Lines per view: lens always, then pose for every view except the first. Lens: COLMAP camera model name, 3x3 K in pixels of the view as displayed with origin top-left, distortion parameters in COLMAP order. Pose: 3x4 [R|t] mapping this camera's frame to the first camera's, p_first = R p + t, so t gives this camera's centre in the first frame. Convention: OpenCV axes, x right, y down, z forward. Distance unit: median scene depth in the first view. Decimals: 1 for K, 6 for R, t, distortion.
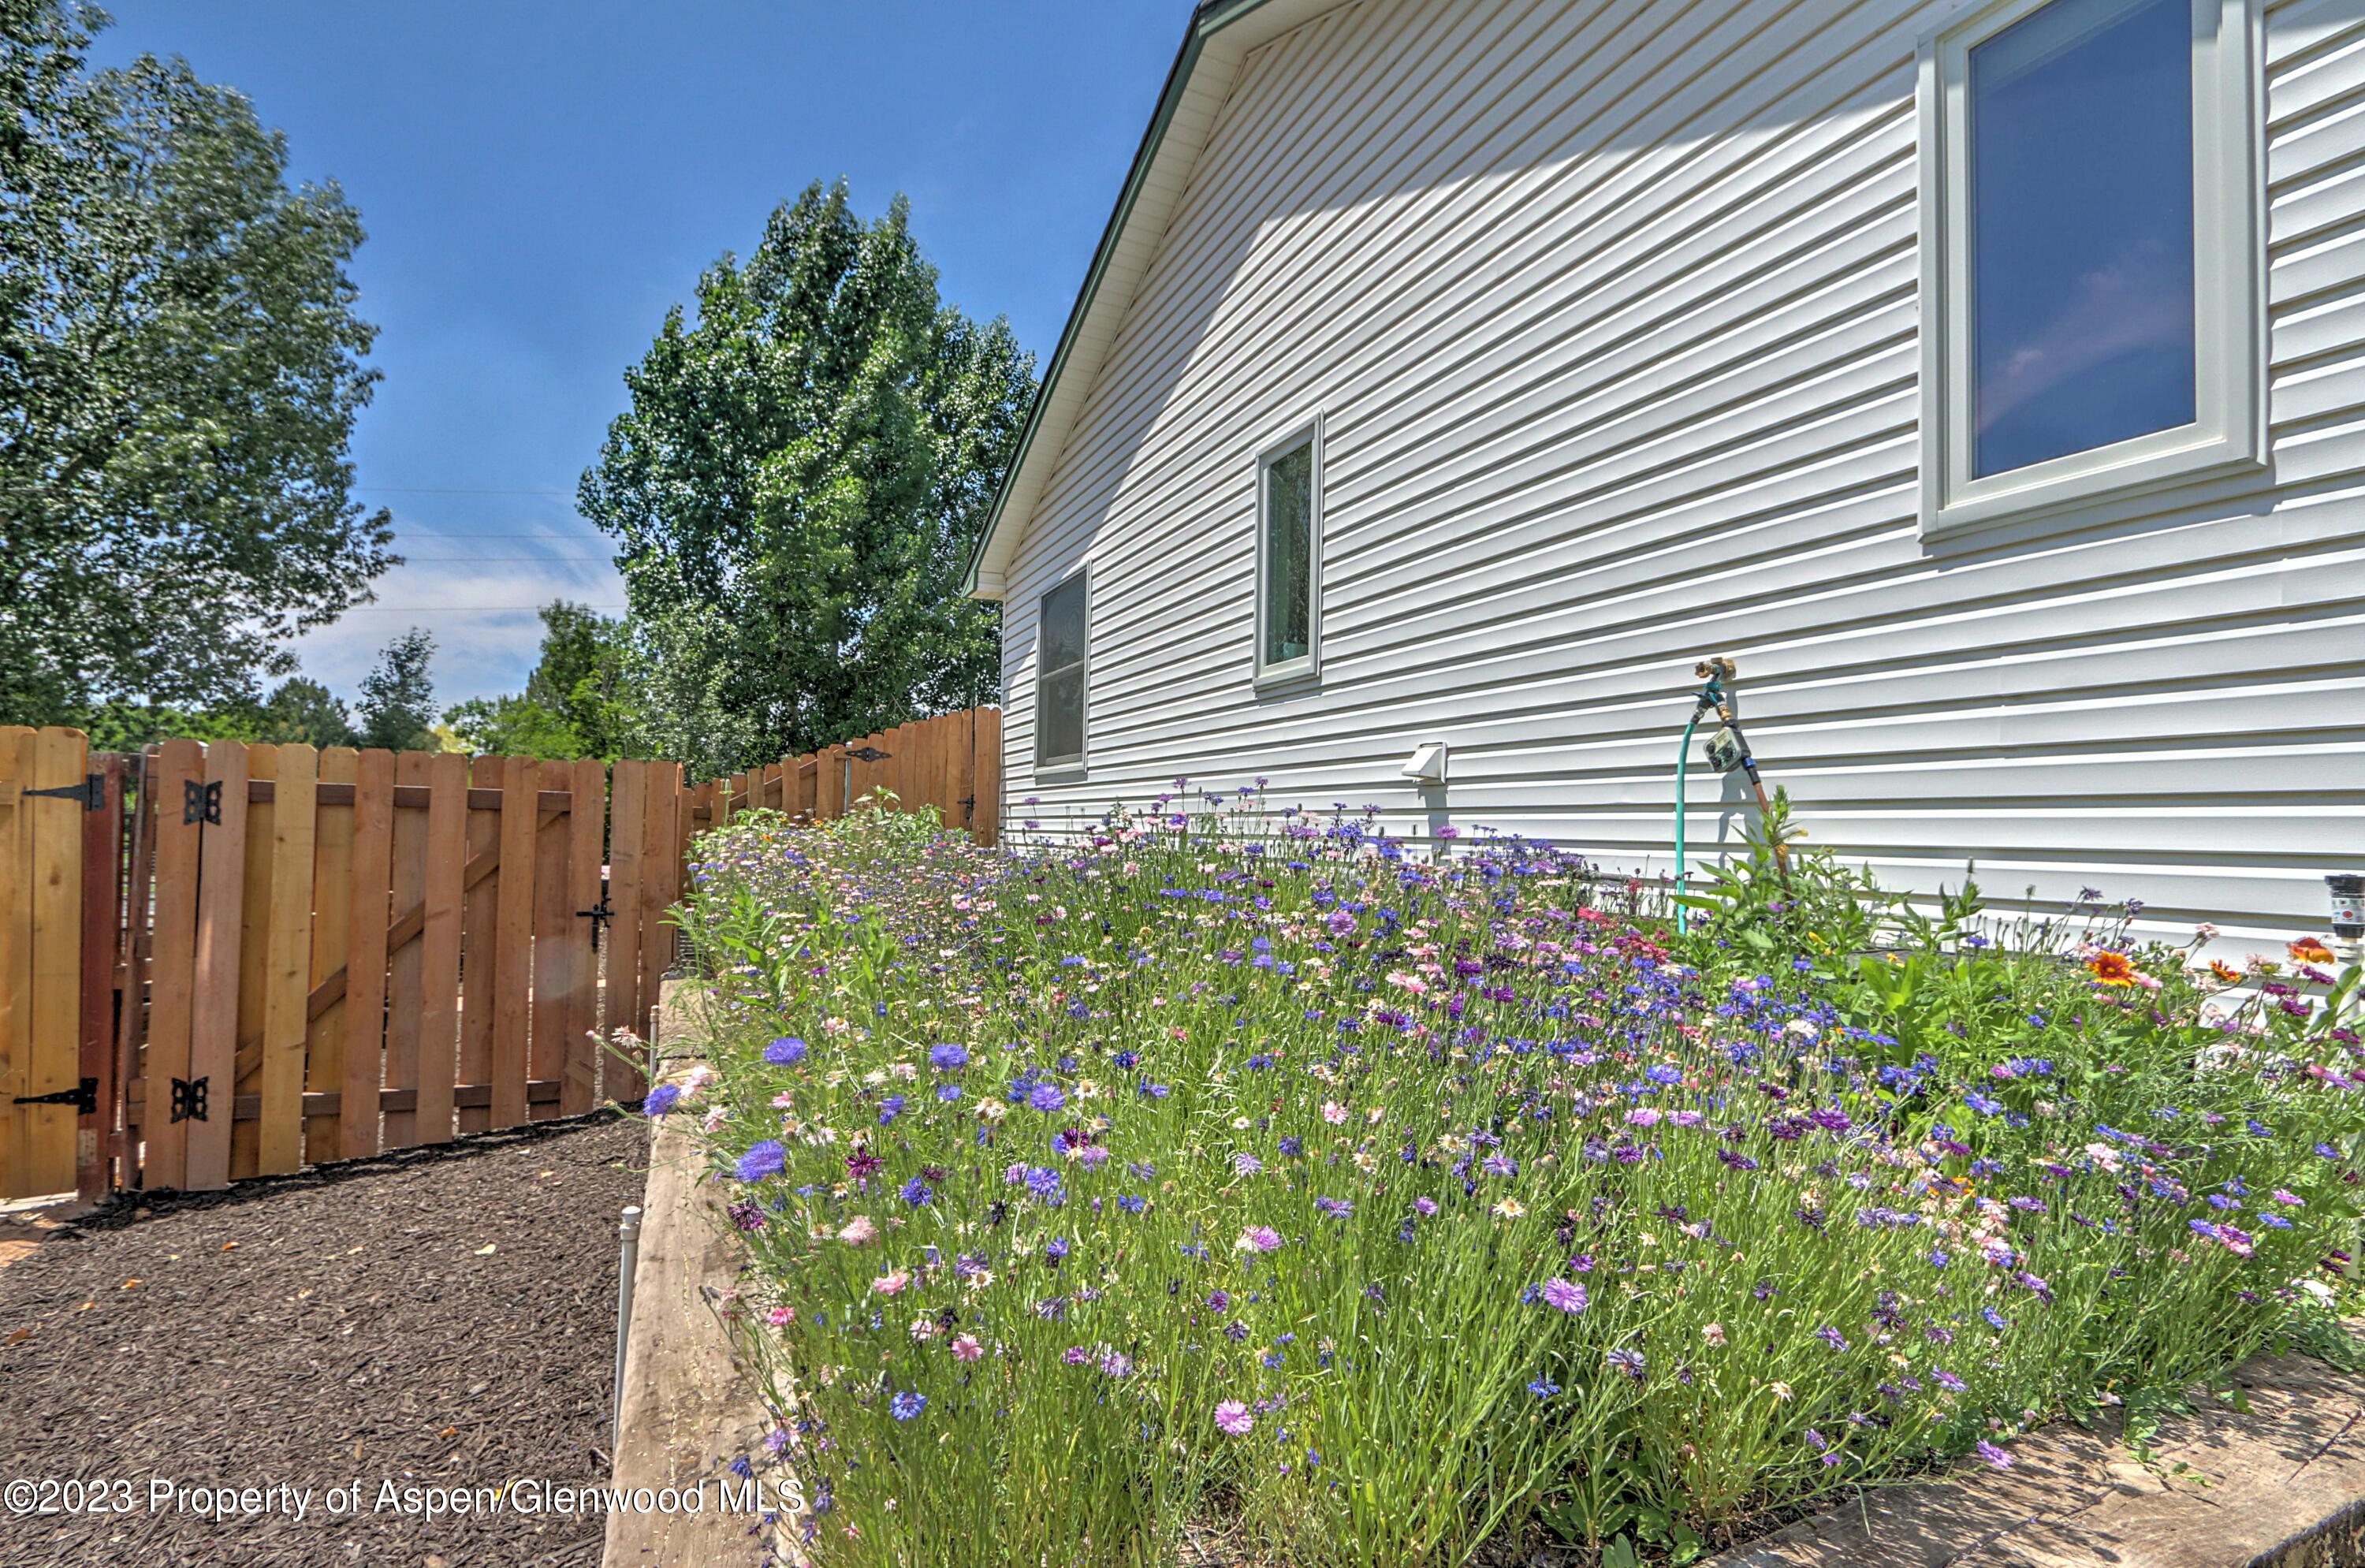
lens RADIAL K [[1124.6, 0, 1173.6], [0, 1124.6, 823.9], [0, 0, 1]] dist [-0.011927, 0.000199]
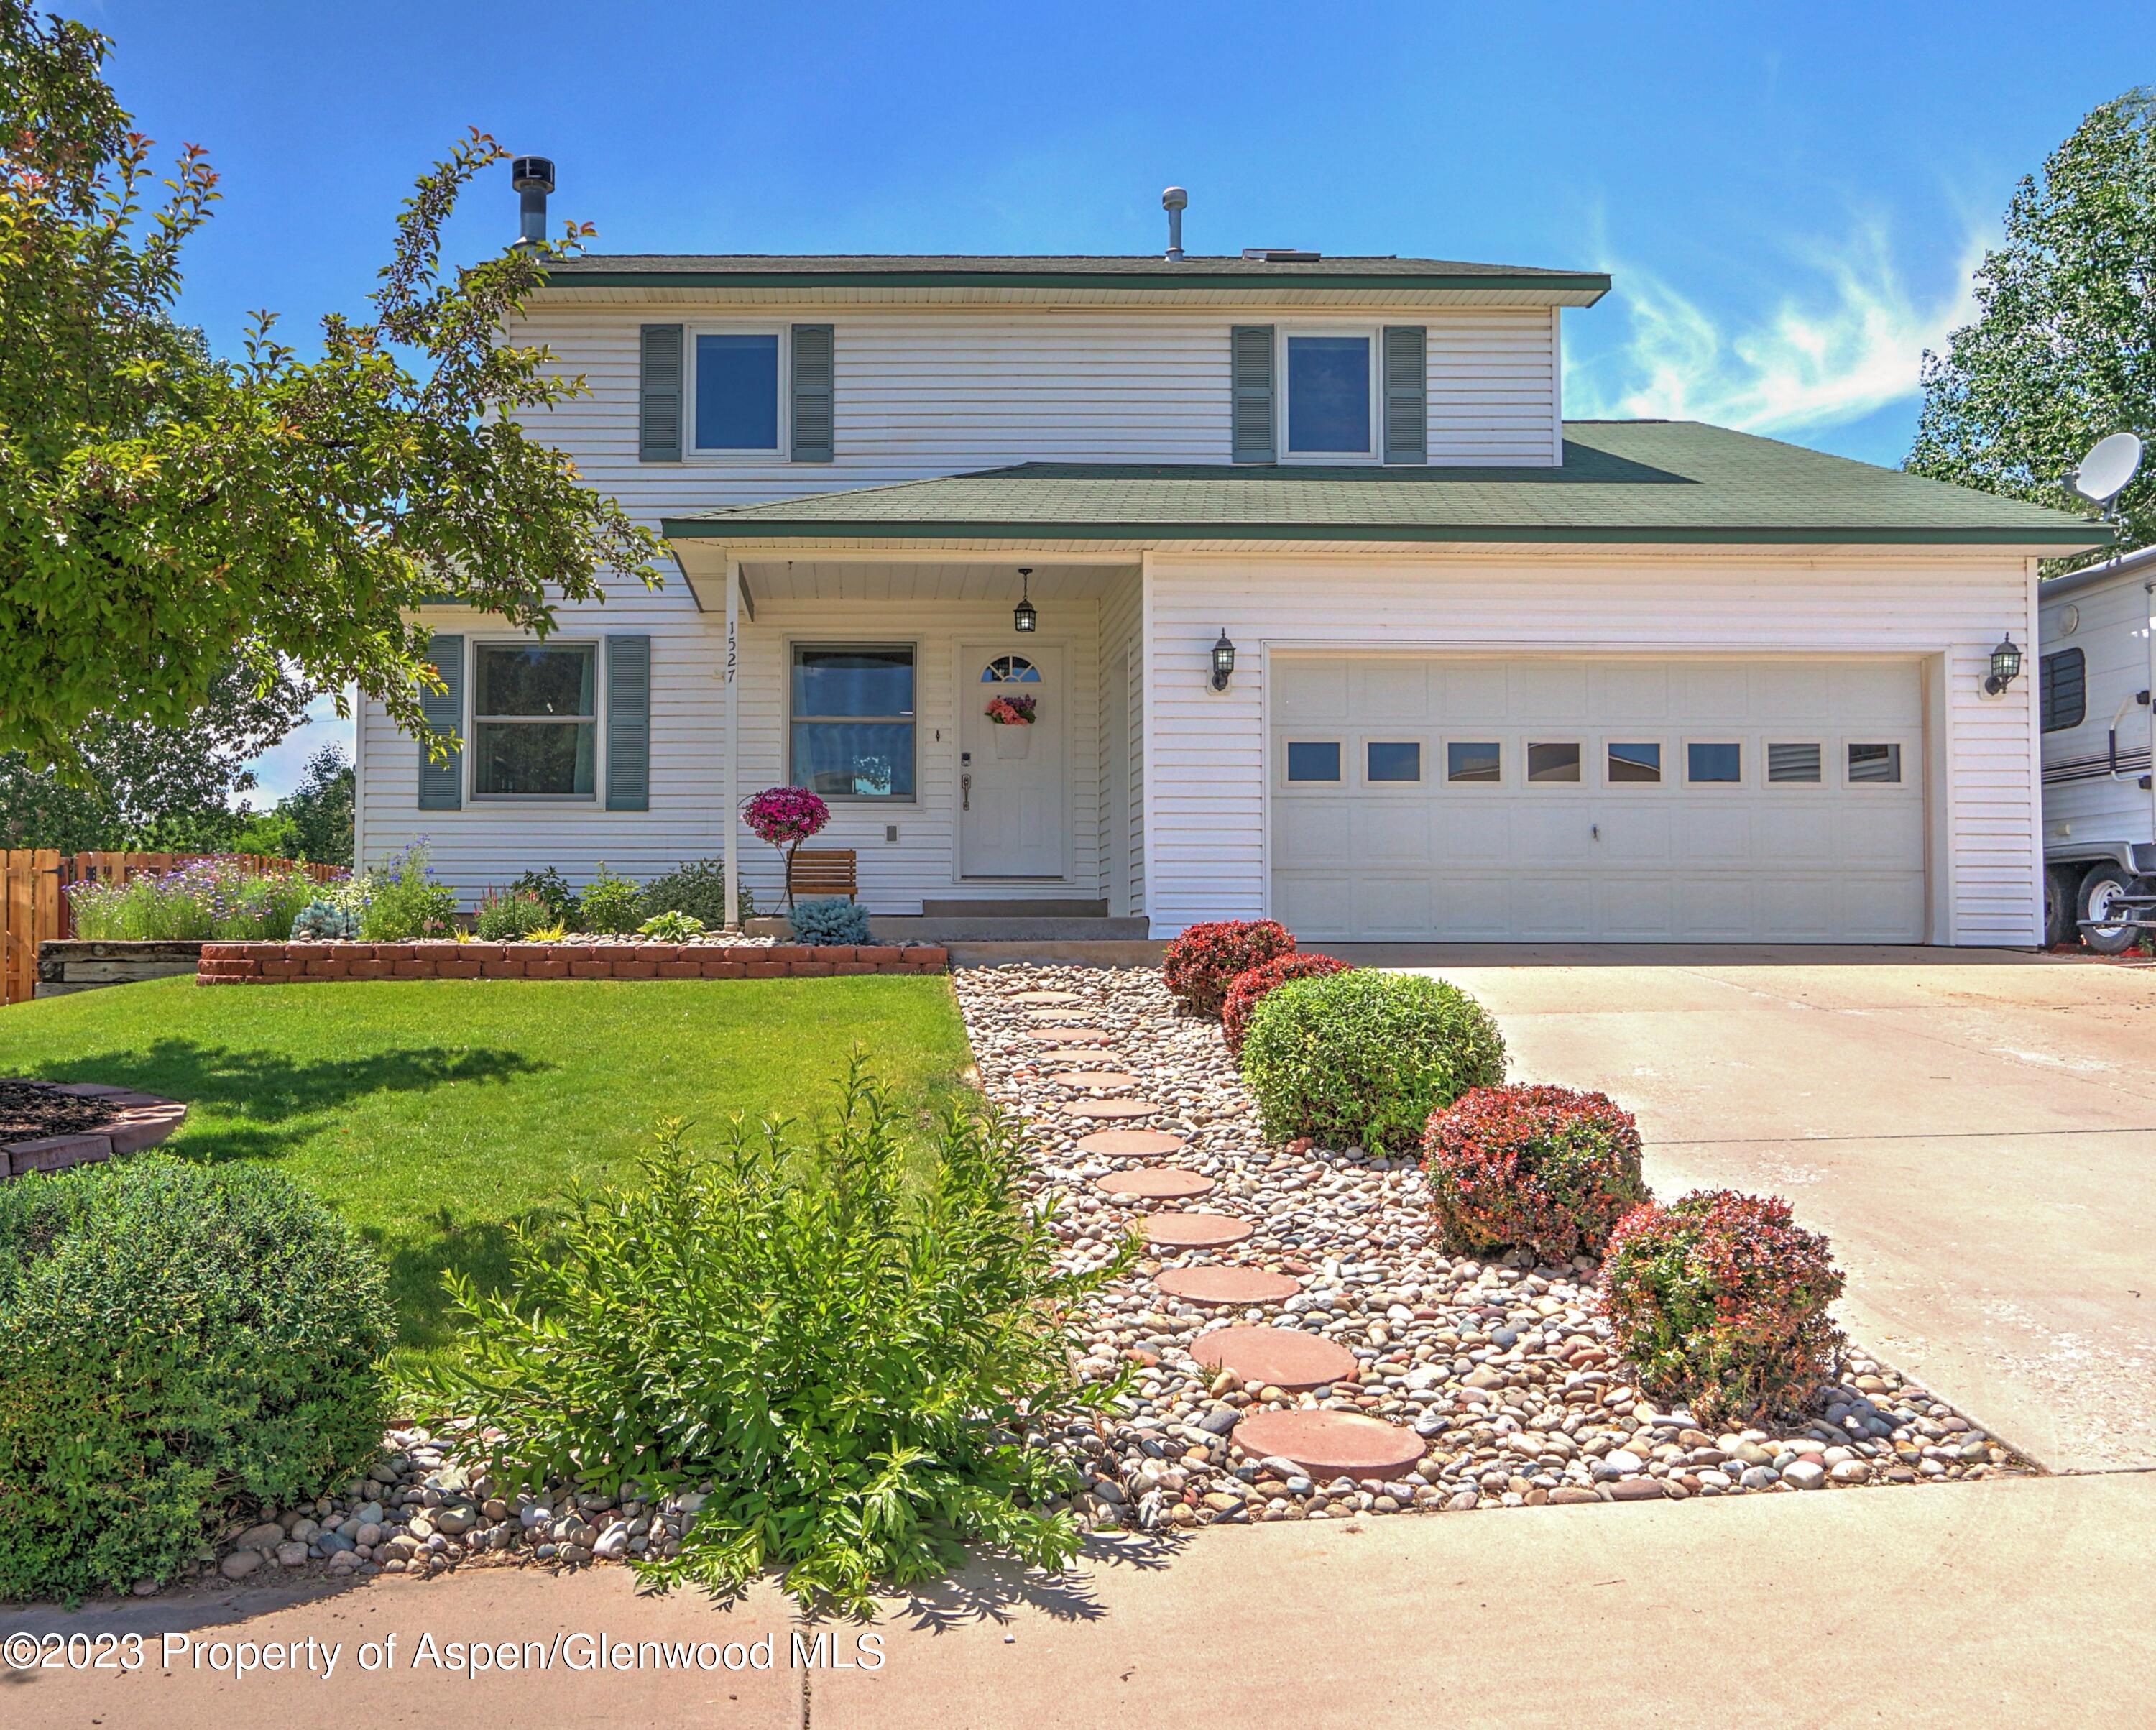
lens RADIAL K [[1857.0, 0, 1078.0], [0, 1857.0, 865.0], [0, 0, 1]] dist [-0.021480, -0.004013]
pose [[0.935479, -0.036173, -0.351526, 0.750178], [0.027440, 0.999179, -0.029796, 0.031626], [0.352315, 0.018228, 0.935704, -0.555827]]
